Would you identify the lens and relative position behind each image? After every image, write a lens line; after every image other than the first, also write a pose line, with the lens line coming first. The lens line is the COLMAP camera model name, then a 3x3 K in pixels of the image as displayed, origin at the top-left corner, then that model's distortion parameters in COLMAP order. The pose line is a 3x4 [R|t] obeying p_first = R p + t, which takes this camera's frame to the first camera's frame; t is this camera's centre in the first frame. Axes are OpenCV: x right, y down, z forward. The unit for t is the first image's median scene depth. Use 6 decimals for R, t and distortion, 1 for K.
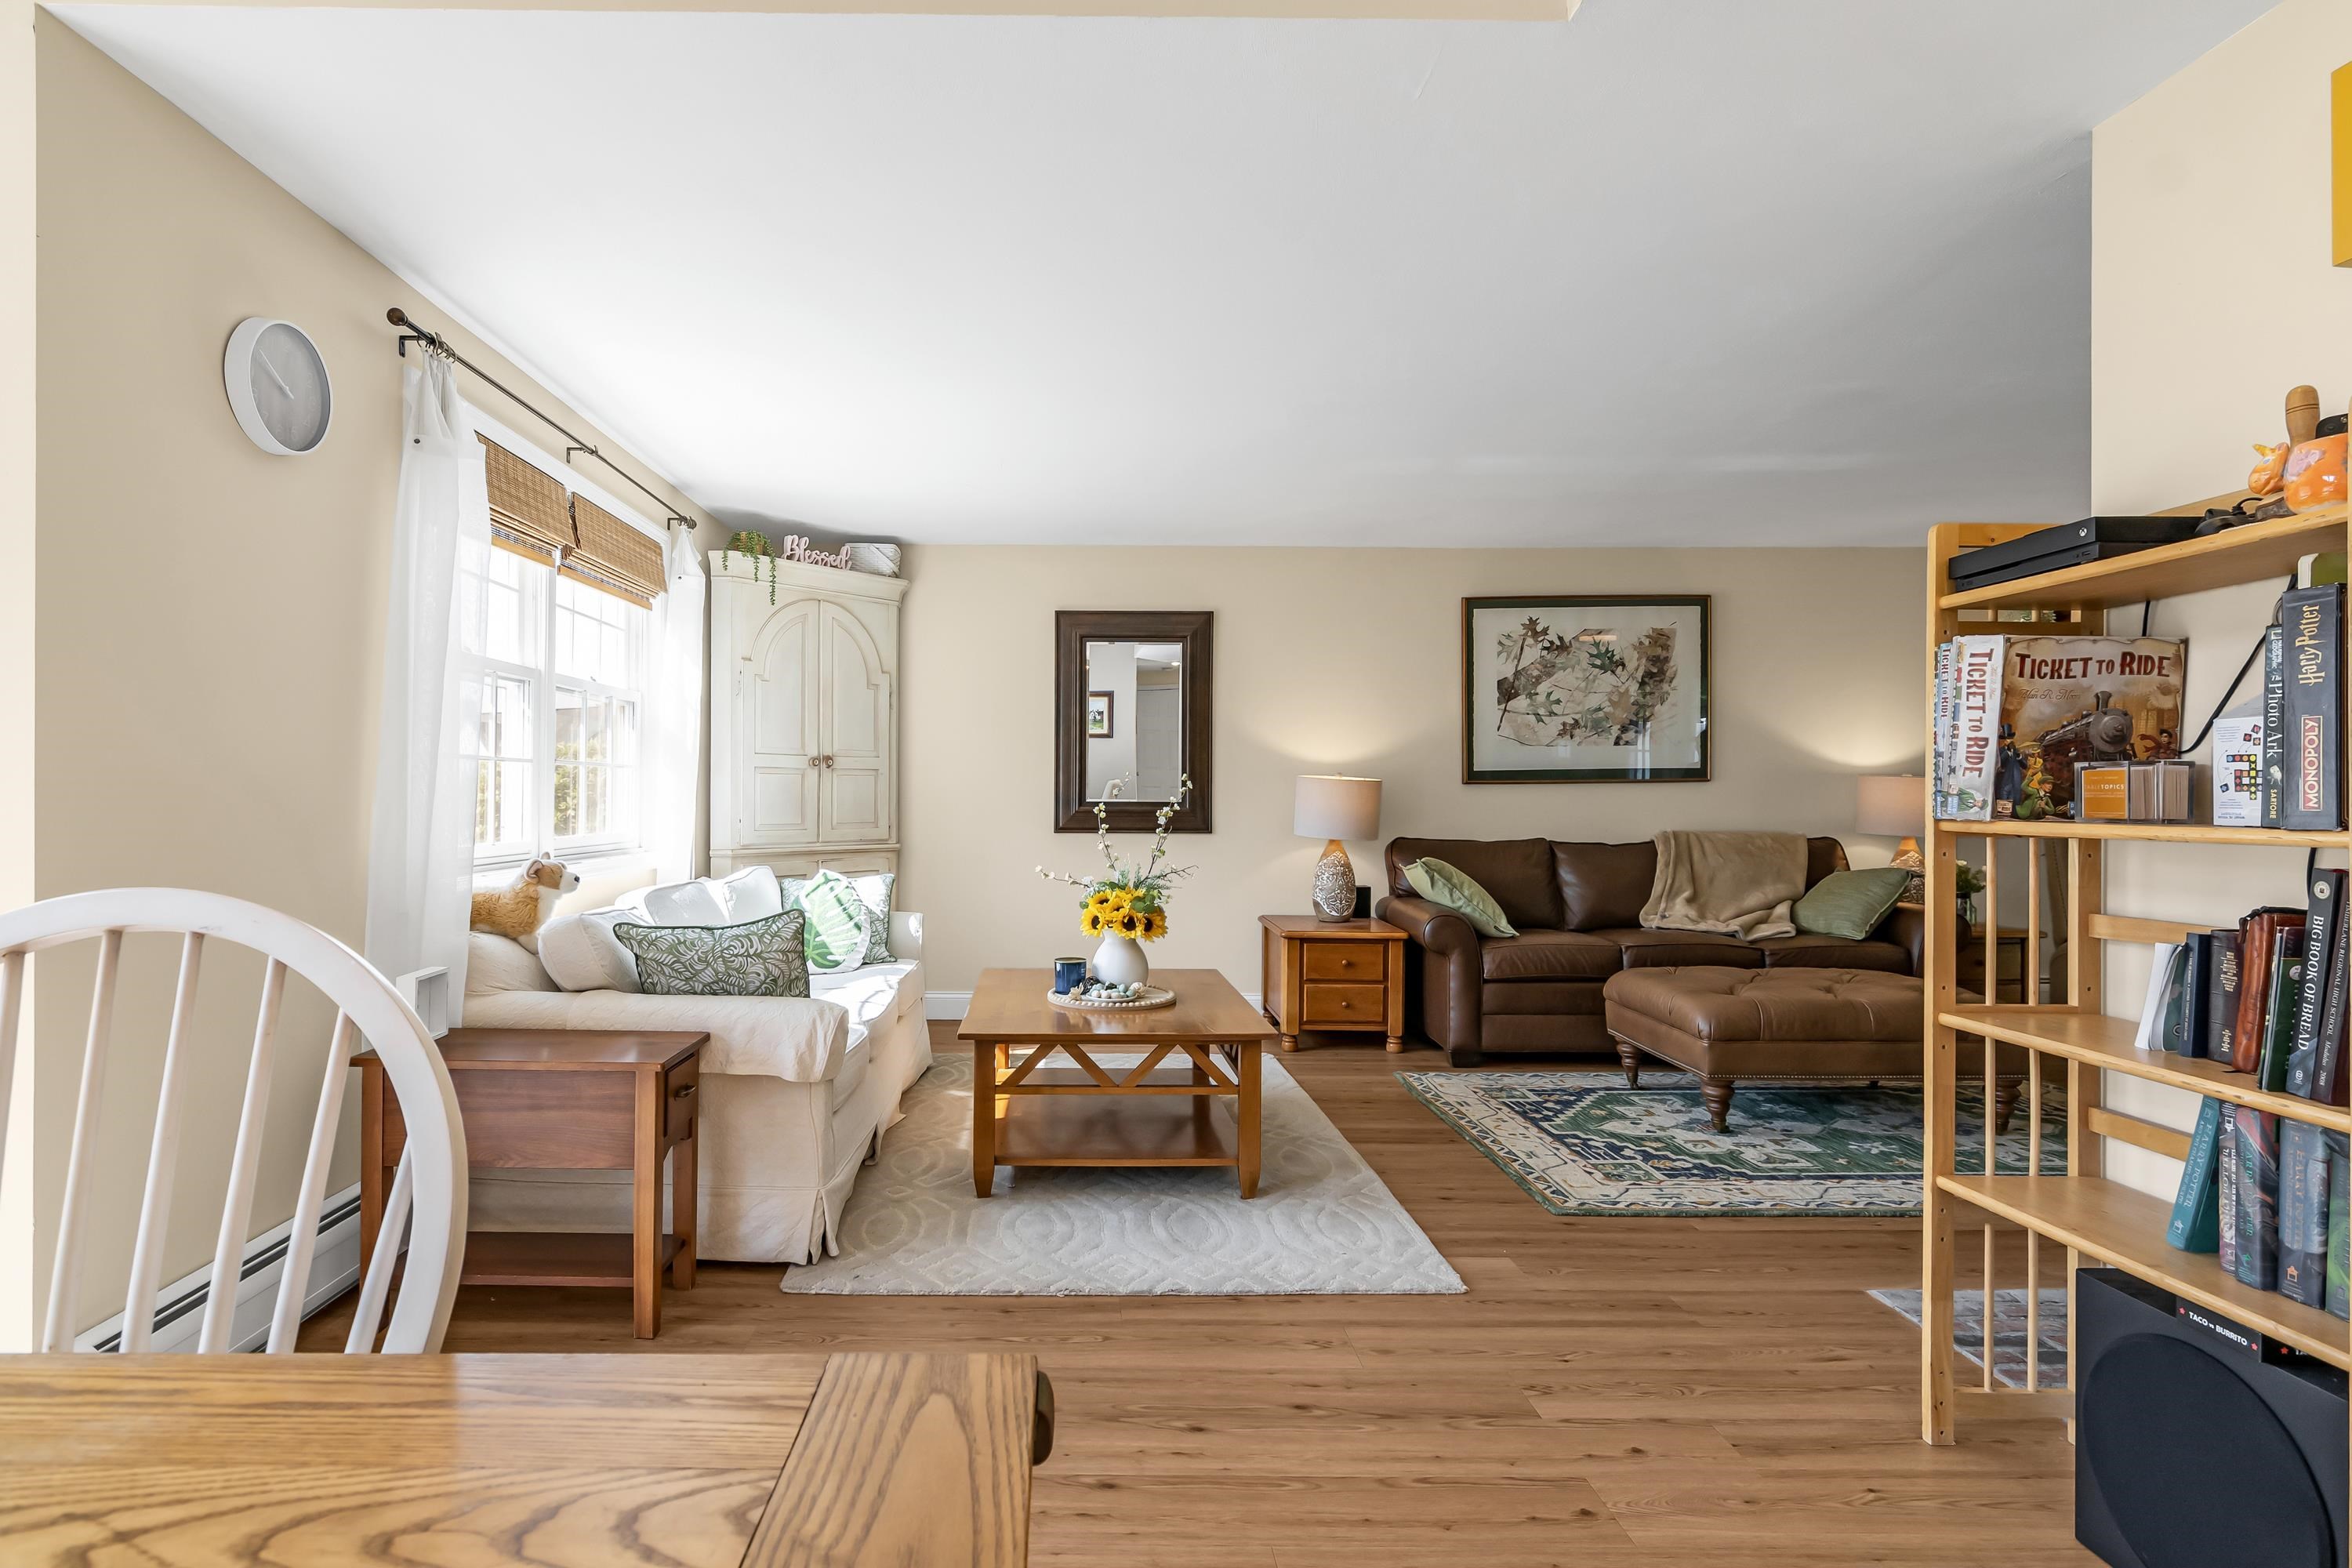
lens RADIAL K [[1151.7, 0, 1128.5], [0, 1151.7, 789.2], [0, 0, 1]] dist [0.000892, -0.000074]
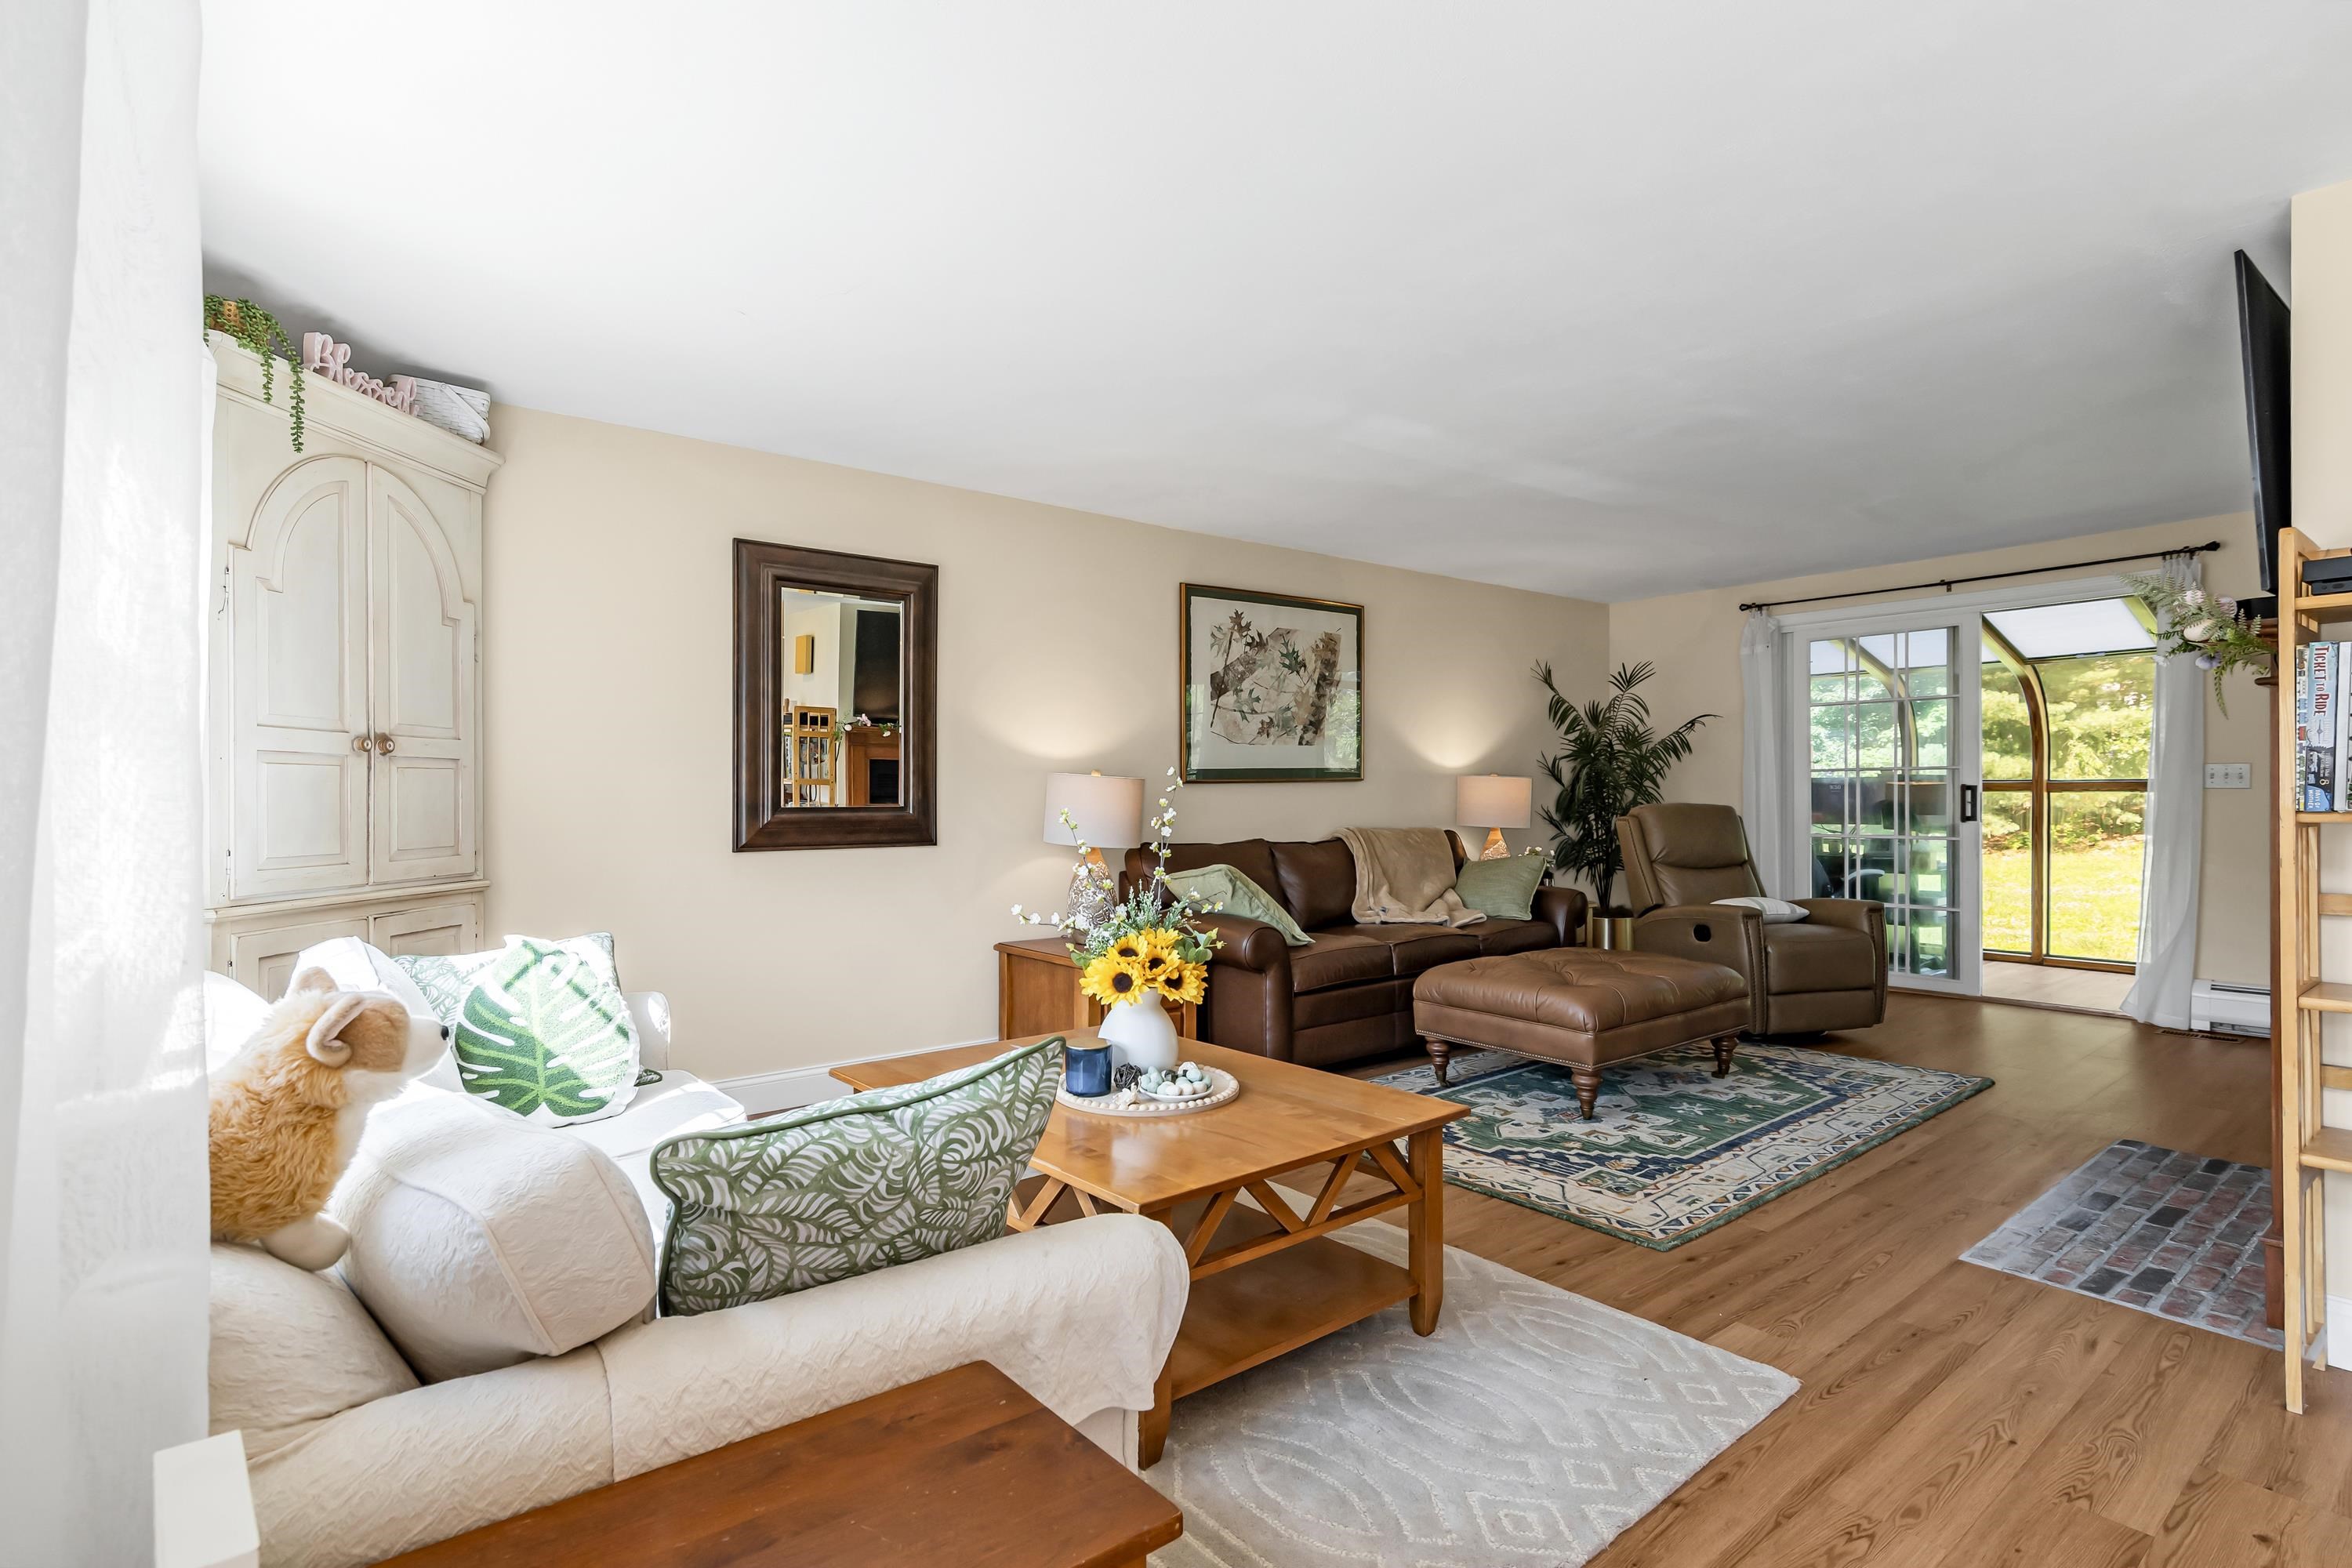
lens RADIAL K [[1107.2, 0, 1178.2], [0, 1107.2, 792.8], [0, 0, 1]] dist [-0.000161, -0.000031]
pose [[0.798186, -0.005673, 0.602384, -0.374215], [0.005000, 0.999984, 0.002793, 0.001008], [-0.602390, 0.000783, 0.798201, 0.429185]]
